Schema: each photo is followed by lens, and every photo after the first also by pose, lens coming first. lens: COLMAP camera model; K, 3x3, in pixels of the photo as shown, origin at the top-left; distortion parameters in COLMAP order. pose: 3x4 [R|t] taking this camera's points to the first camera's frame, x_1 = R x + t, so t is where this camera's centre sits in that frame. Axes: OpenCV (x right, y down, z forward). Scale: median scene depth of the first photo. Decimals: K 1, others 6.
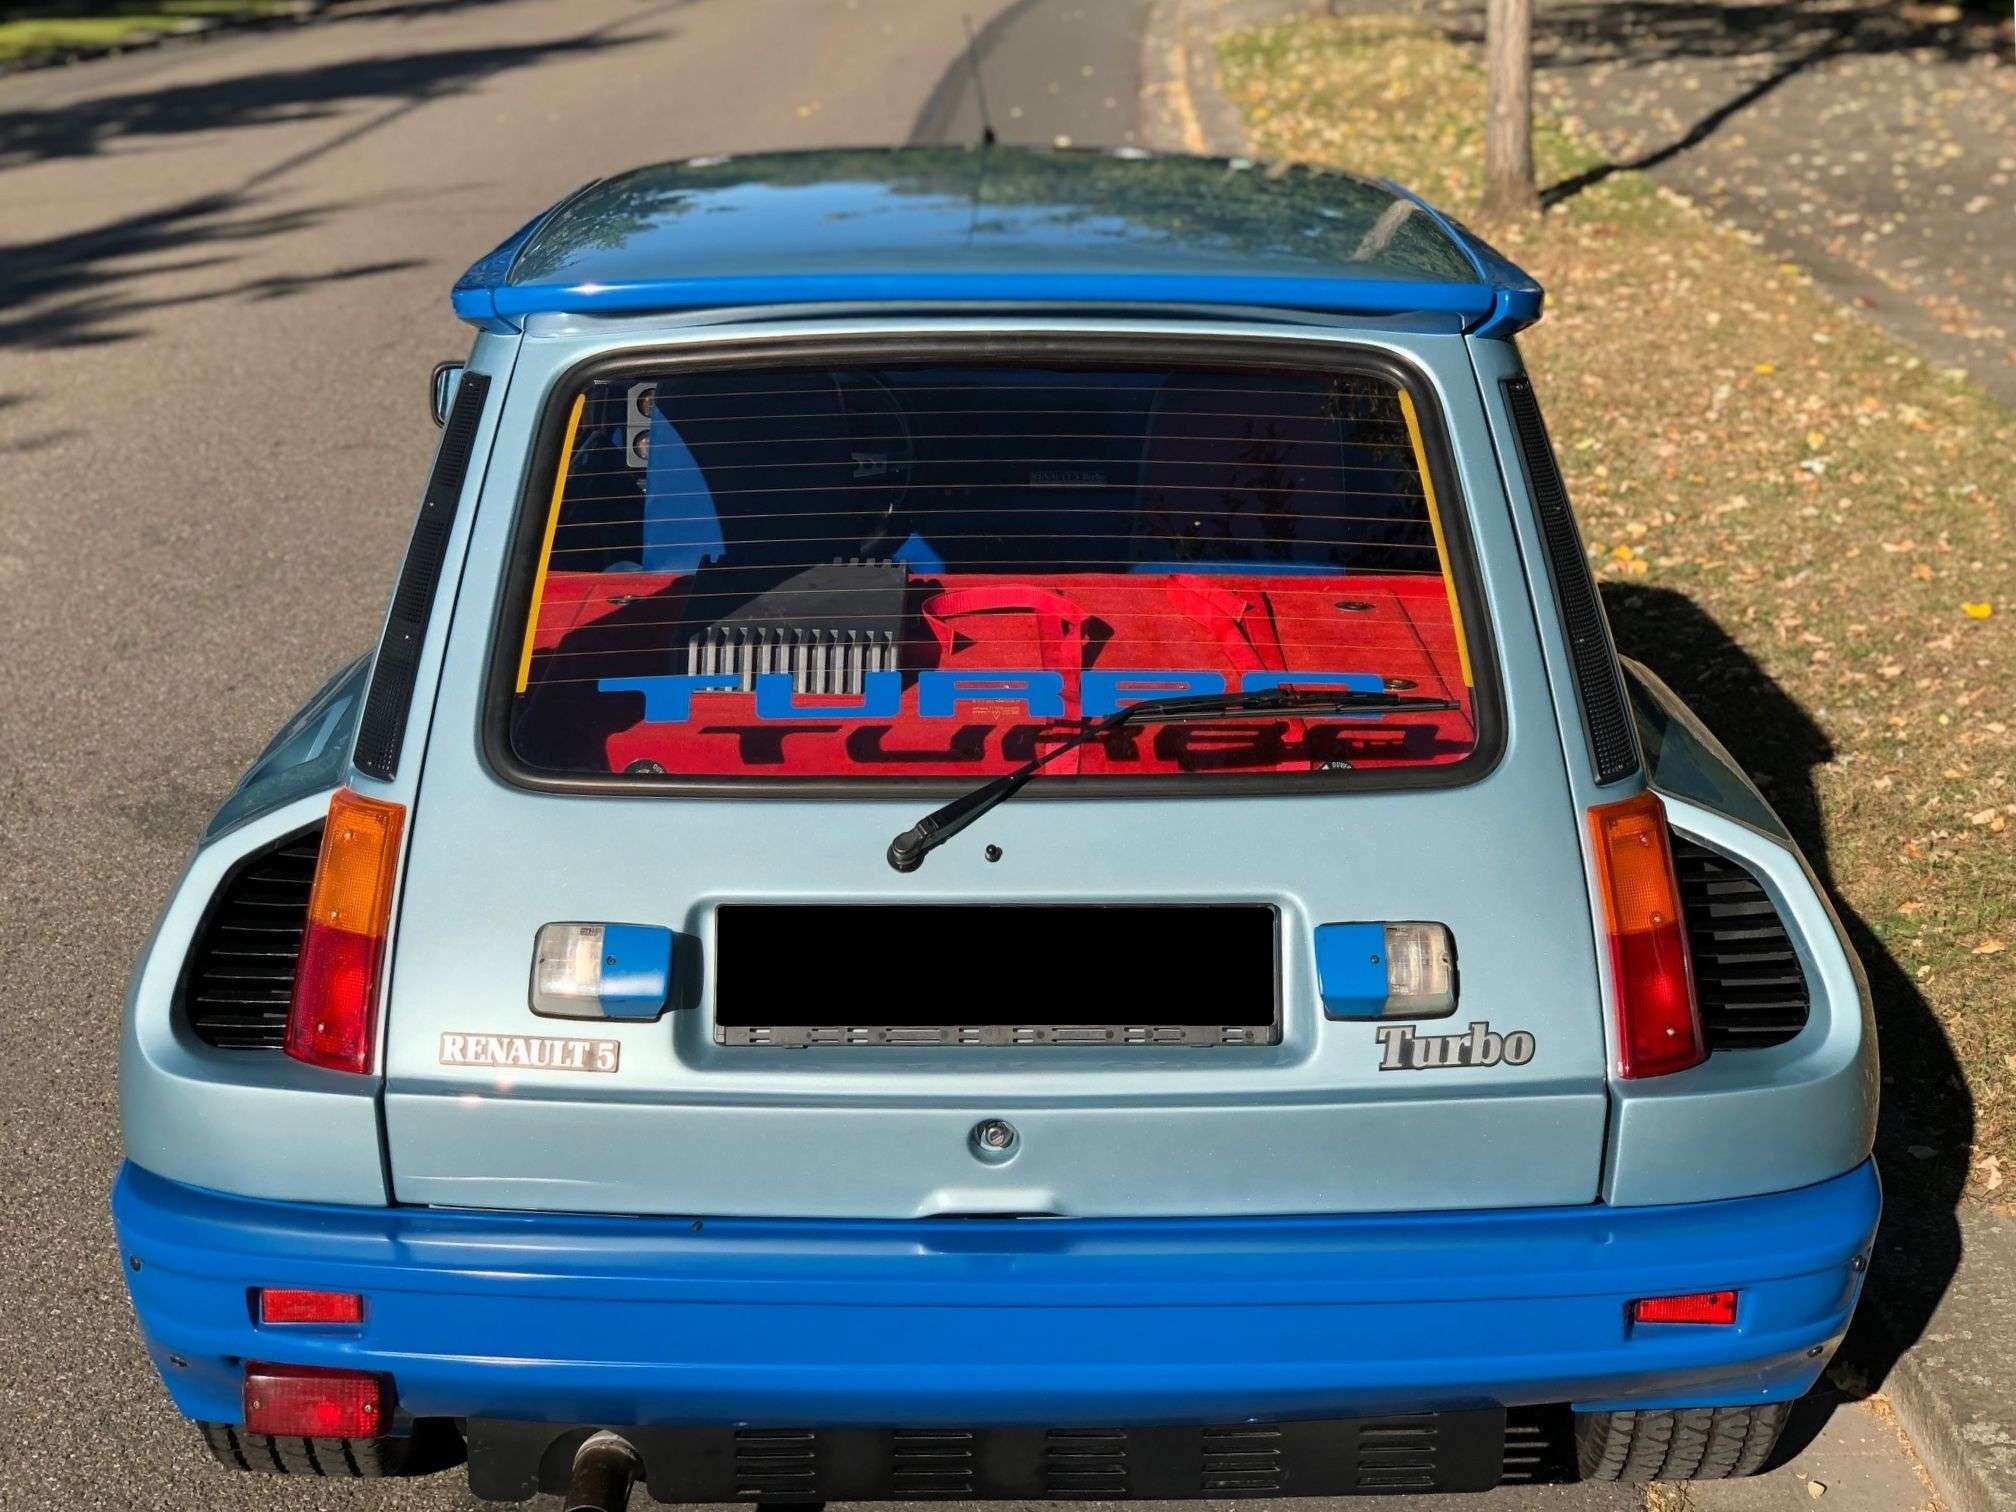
lens RADIAL K [[3106.6, 0, 1011.6], [0, 3106.6, 750.8], [0, 0, 1]] dist [0.095802, 0.000000]
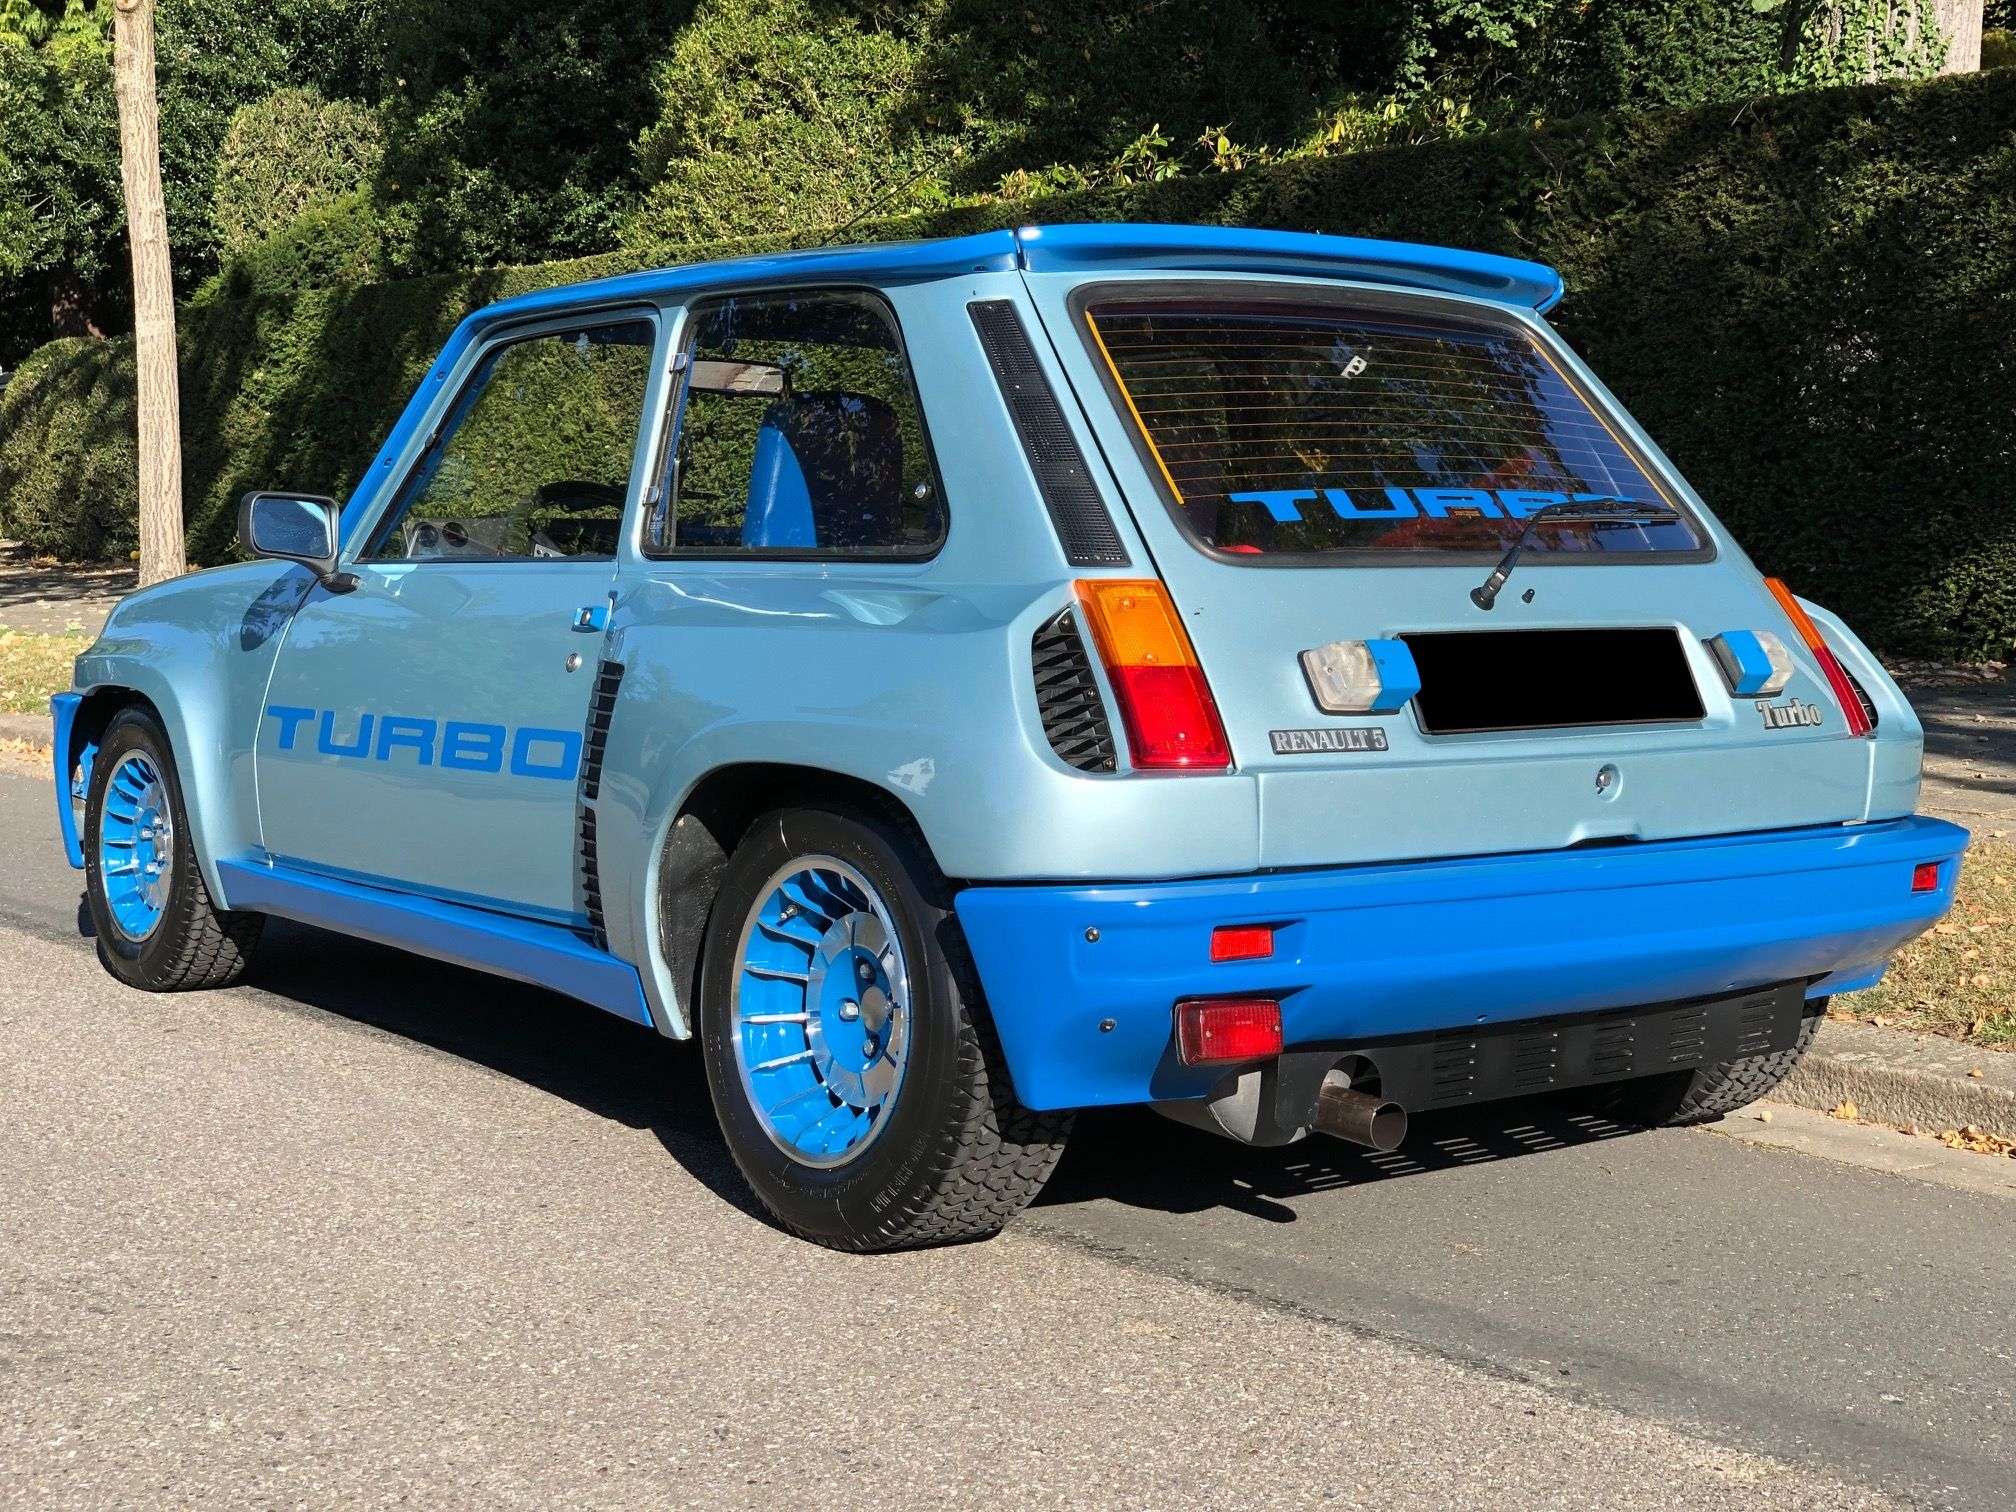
lens RADIAL K [[3106.6, 0, 1012.9], [0, 3106.6, 772.8], [0, 0, 1]] dist [0.095802, 0.000000]
pose [[0.787497, -0.039848, 0.615029, -1.049680], [0.159062, 0.977241, -0.140351, 0.269297], [-0.595439, 0.208354, 0.775913, 0.081506]]
